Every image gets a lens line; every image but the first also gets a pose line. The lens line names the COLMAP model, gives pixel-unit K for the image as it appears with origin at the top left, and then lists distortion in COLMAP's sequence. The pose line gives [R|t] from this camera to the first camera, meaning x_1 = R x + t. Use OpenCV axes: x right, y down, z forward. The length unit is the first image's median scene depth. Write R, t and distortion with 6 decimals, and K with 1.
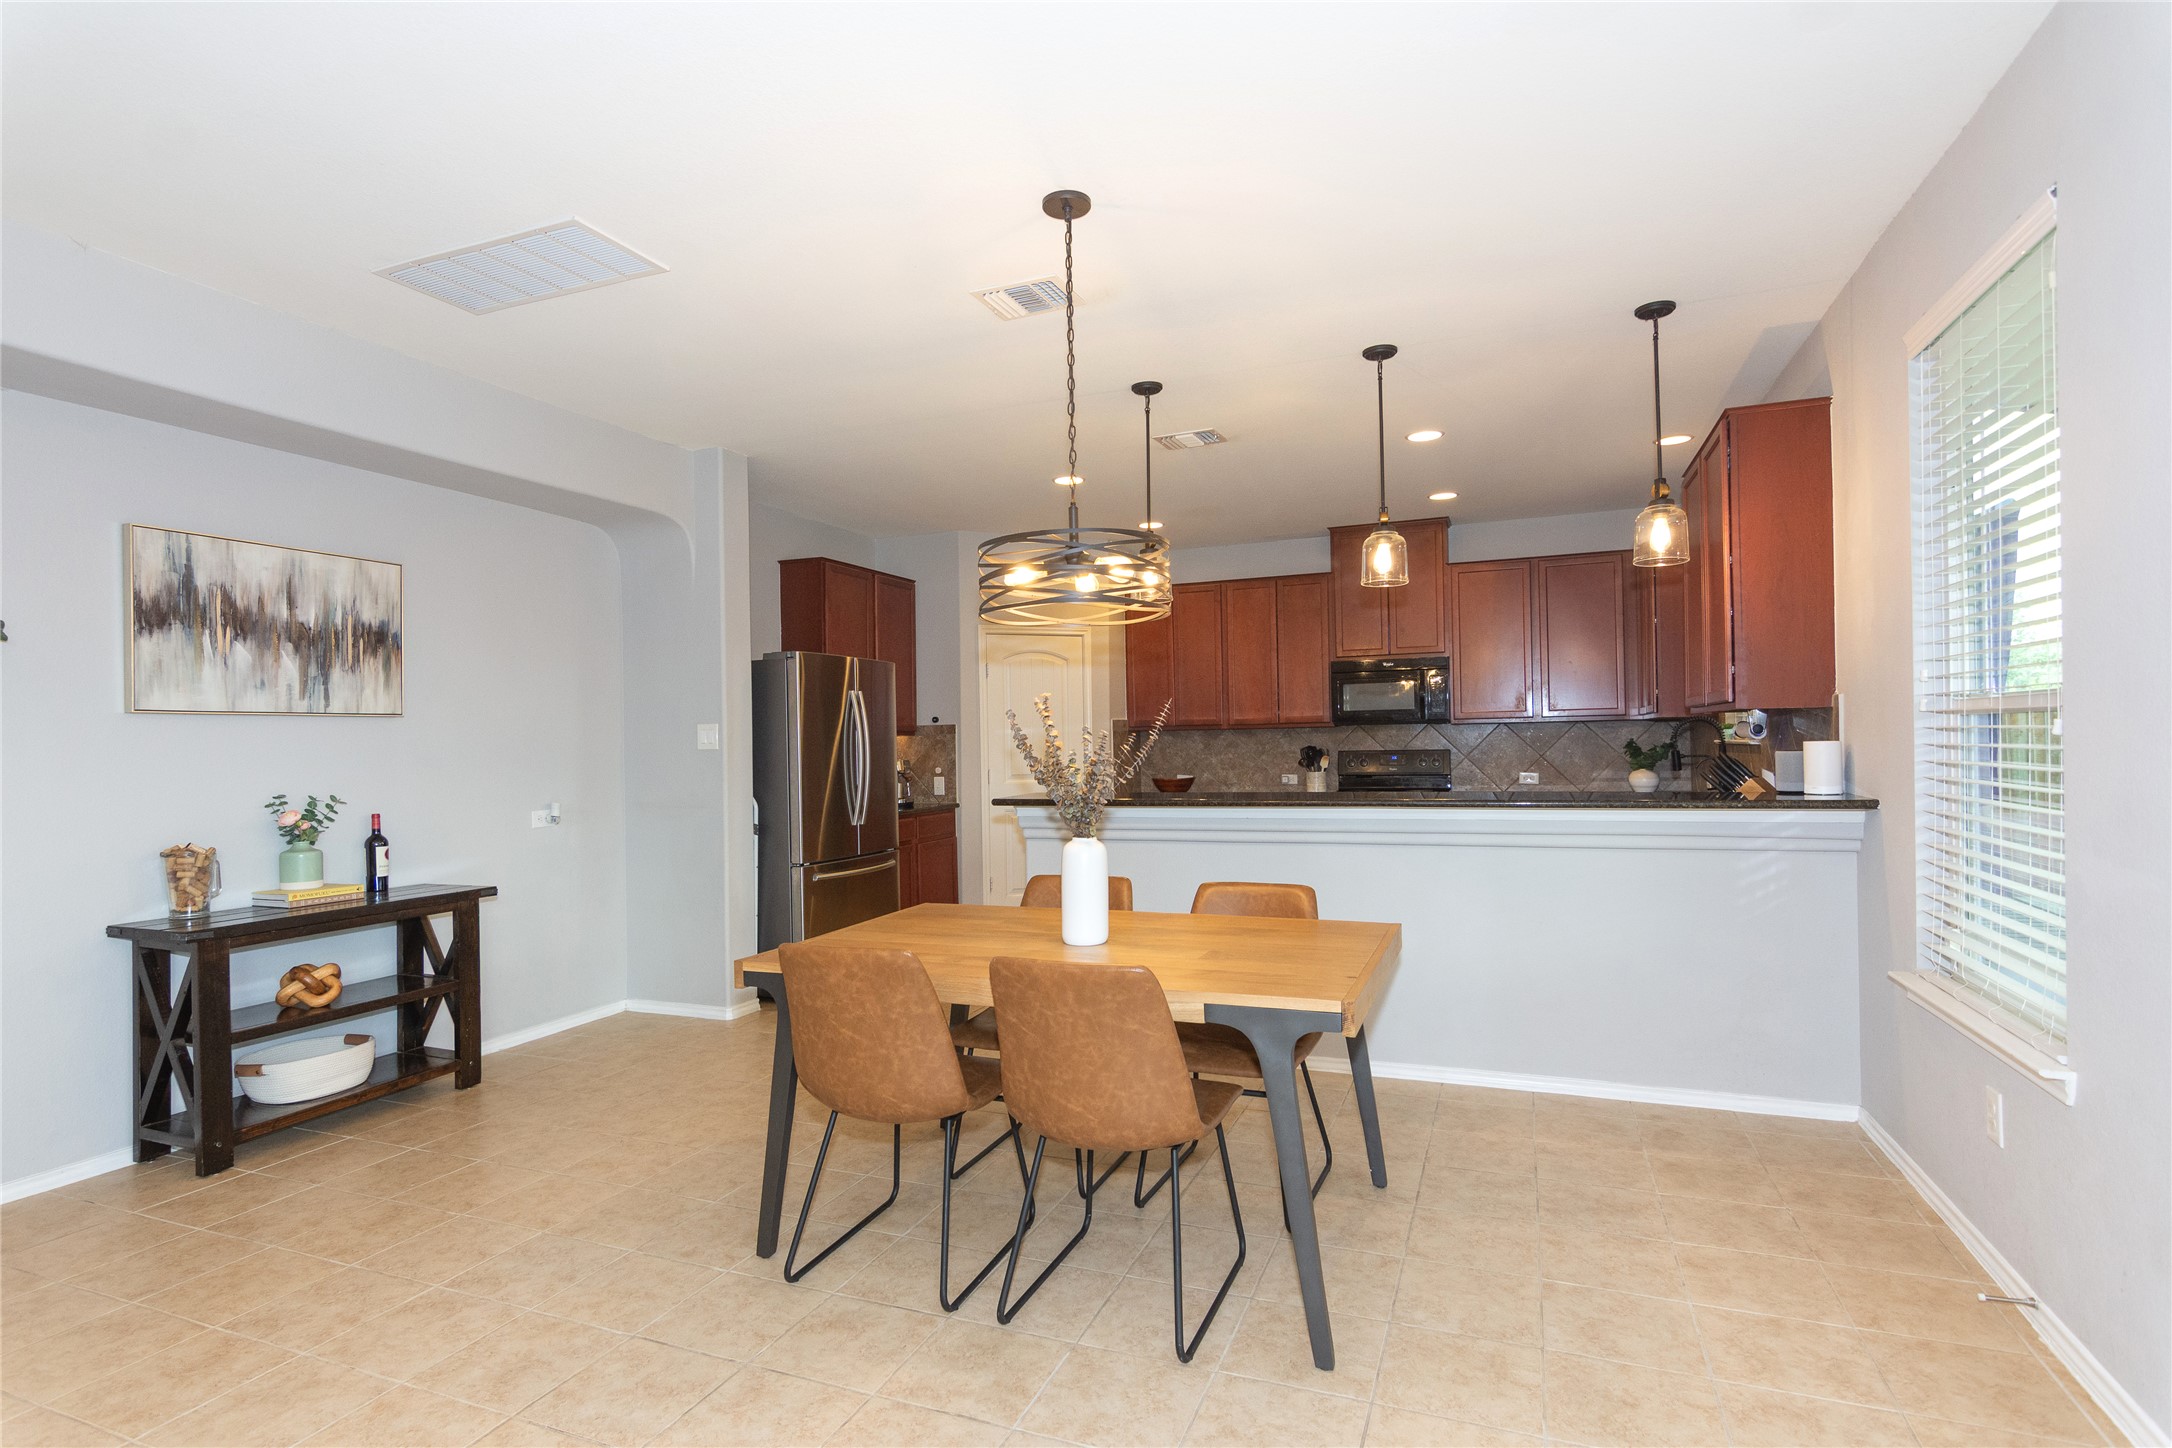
lens RADIAL K [[1064.7, 0, 1085.8], [0, 1064.7, 728.6], [0, 0, 1]] dist [-0.002529, 0.001117]
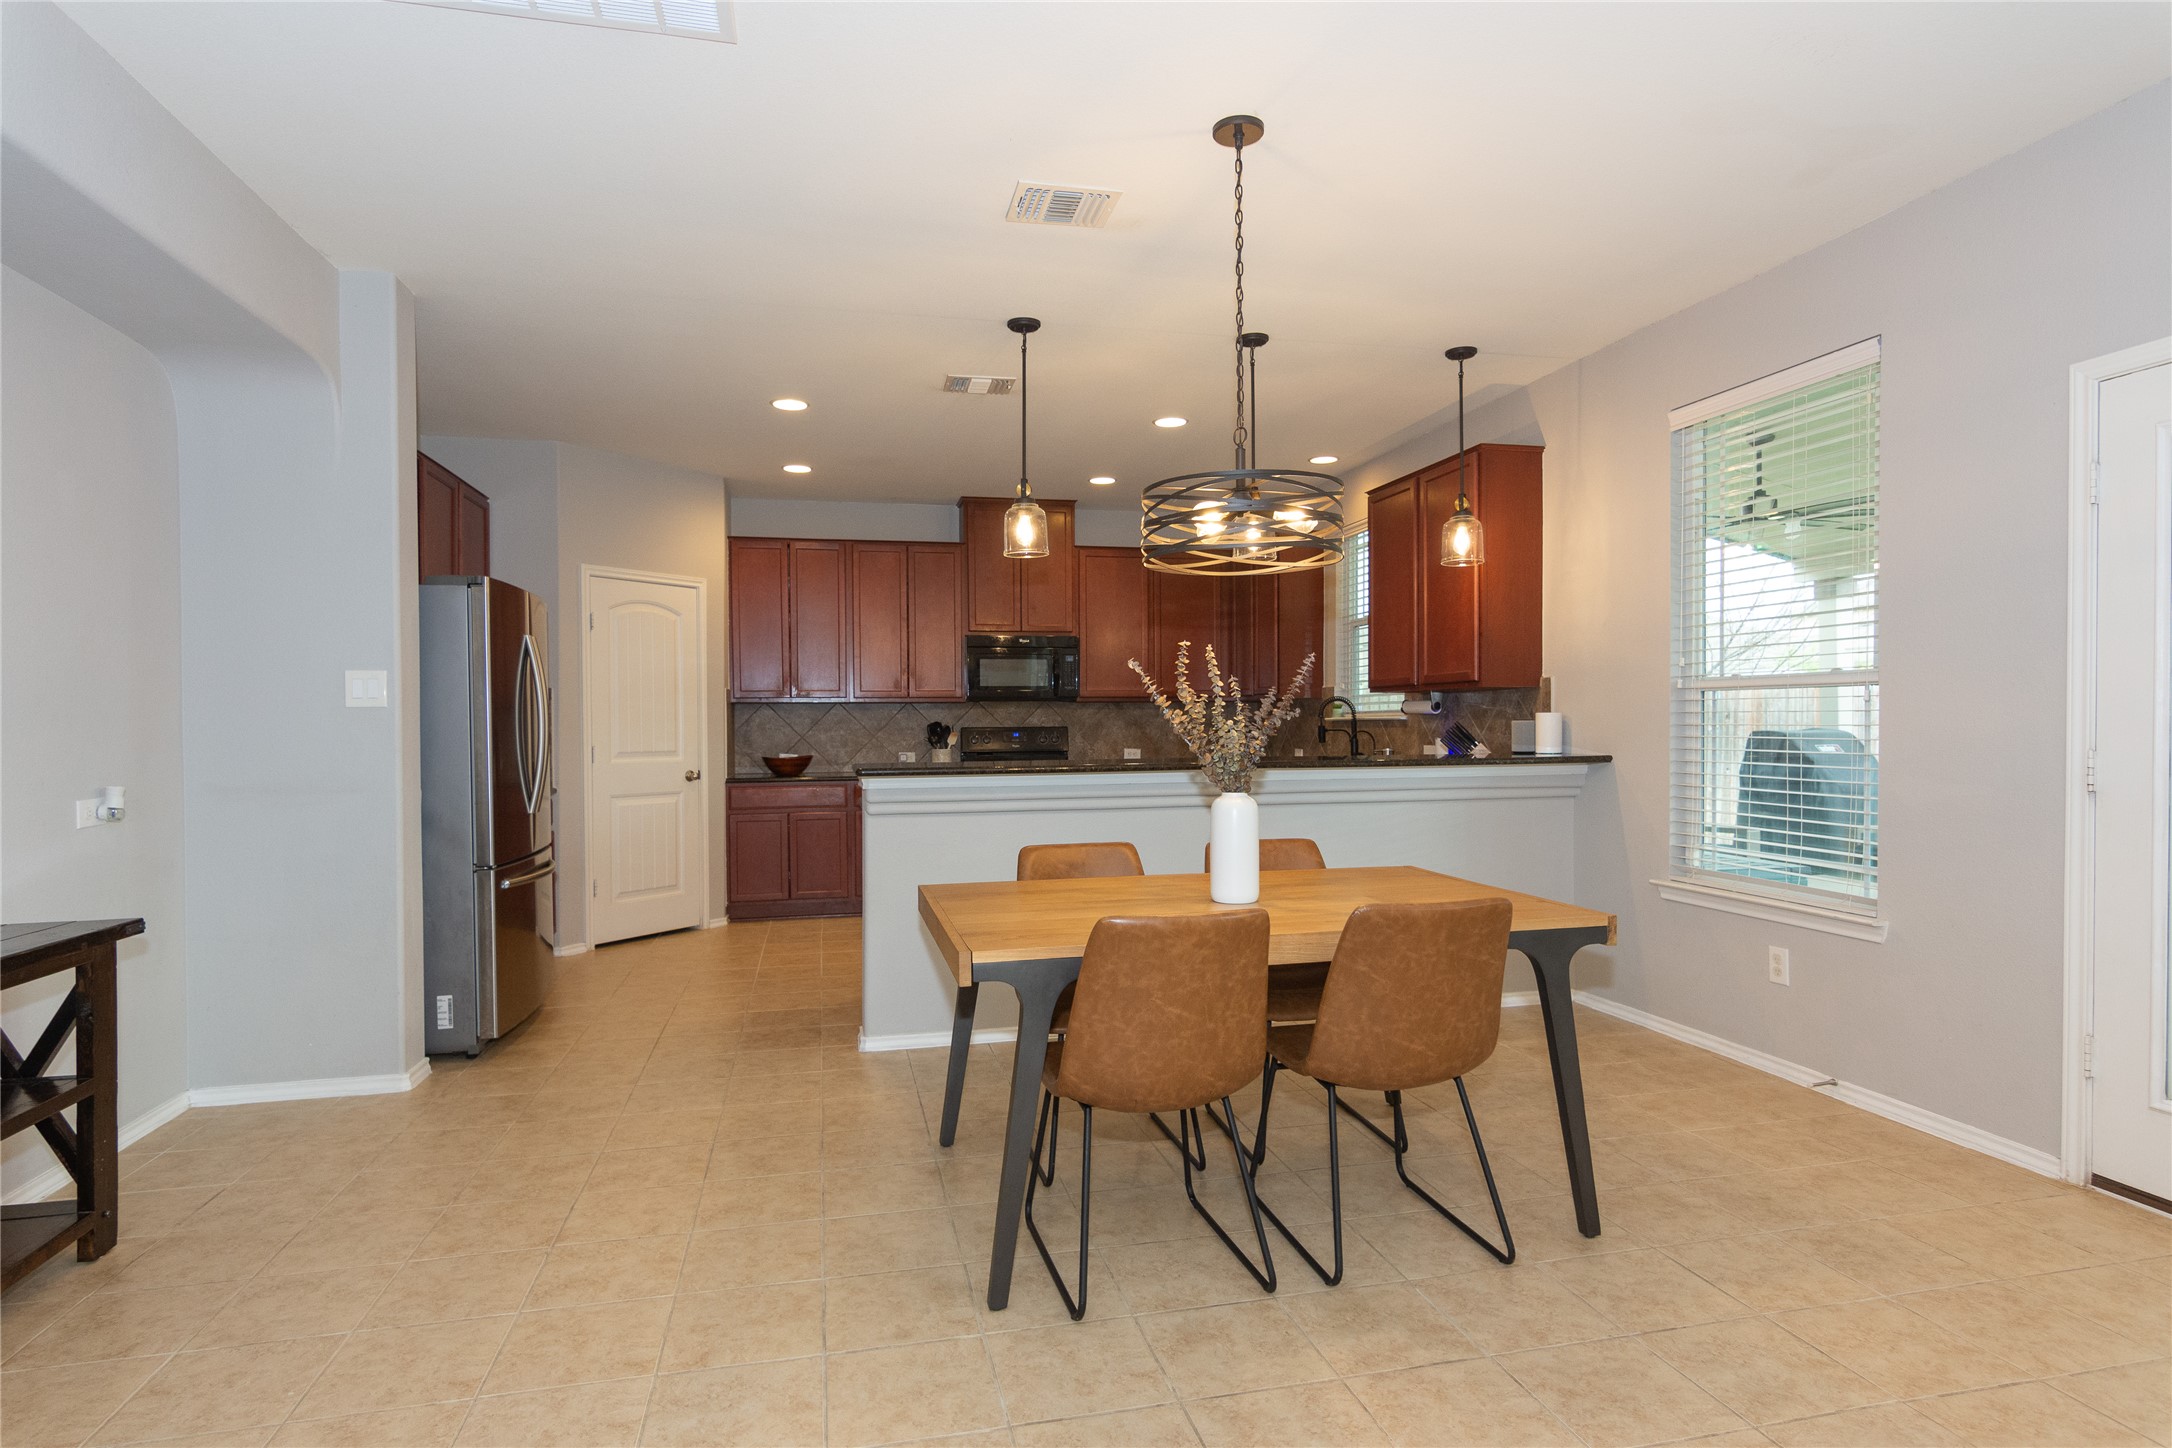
lens RADIAL K [[1130.2, 0, 1089.1], [0, 1130.2, 727.2], [0, 0, 1]] dist [0.000076, 0.000742]
pose [[0.824427, 0.009654, 0.565887, -0.528418], [-0.014607, 0.999884, 0.004223, 0.031008], [-0.565780, -0.011748, 0.824472, 0.176012]]
